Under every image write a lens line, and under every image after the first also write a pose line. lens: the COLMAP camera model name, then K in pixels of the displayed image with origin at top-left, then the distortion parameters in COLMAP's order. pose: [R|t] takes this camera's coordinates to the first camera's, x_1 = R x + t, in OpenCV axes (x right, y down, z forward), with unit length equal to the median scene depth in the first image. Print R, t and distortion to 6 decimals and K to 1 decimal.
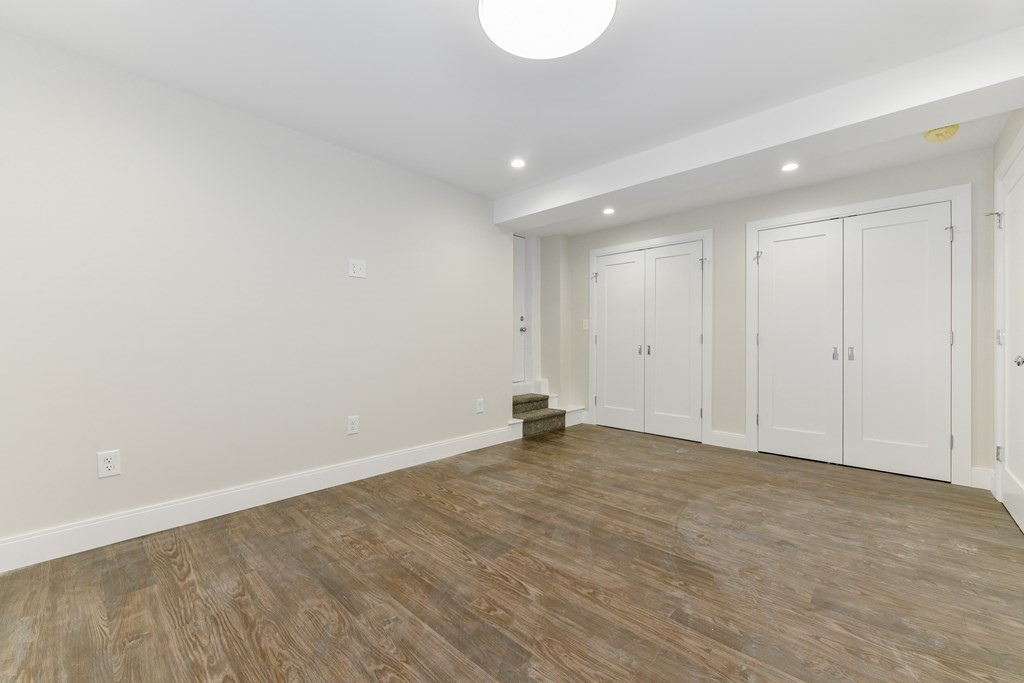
lens RADIAL K [[403.5, 0, 514.5], [0, 403.5, 341.0], [0, 0, 1]] dist [-0.000630, 0.000064]
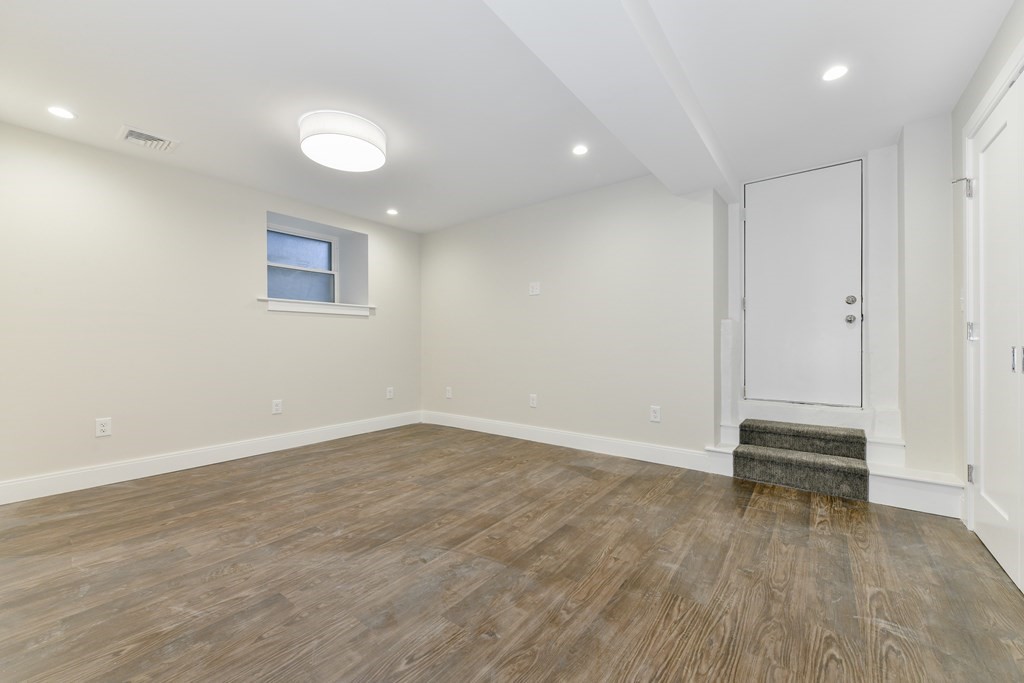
lens RADIAL K [[403.5, 0, 514.5], [0, 403.5, 341.0], [0, 0, 1]] dist [-0.000630, 0.000064]
pose [[0.095087, -0.006908, -0.995445, 1.162663], [0.001216, 0.999976, -0.006823, 0.016316], [0.995468, -0.000562, 0.095093, 0.961815]]
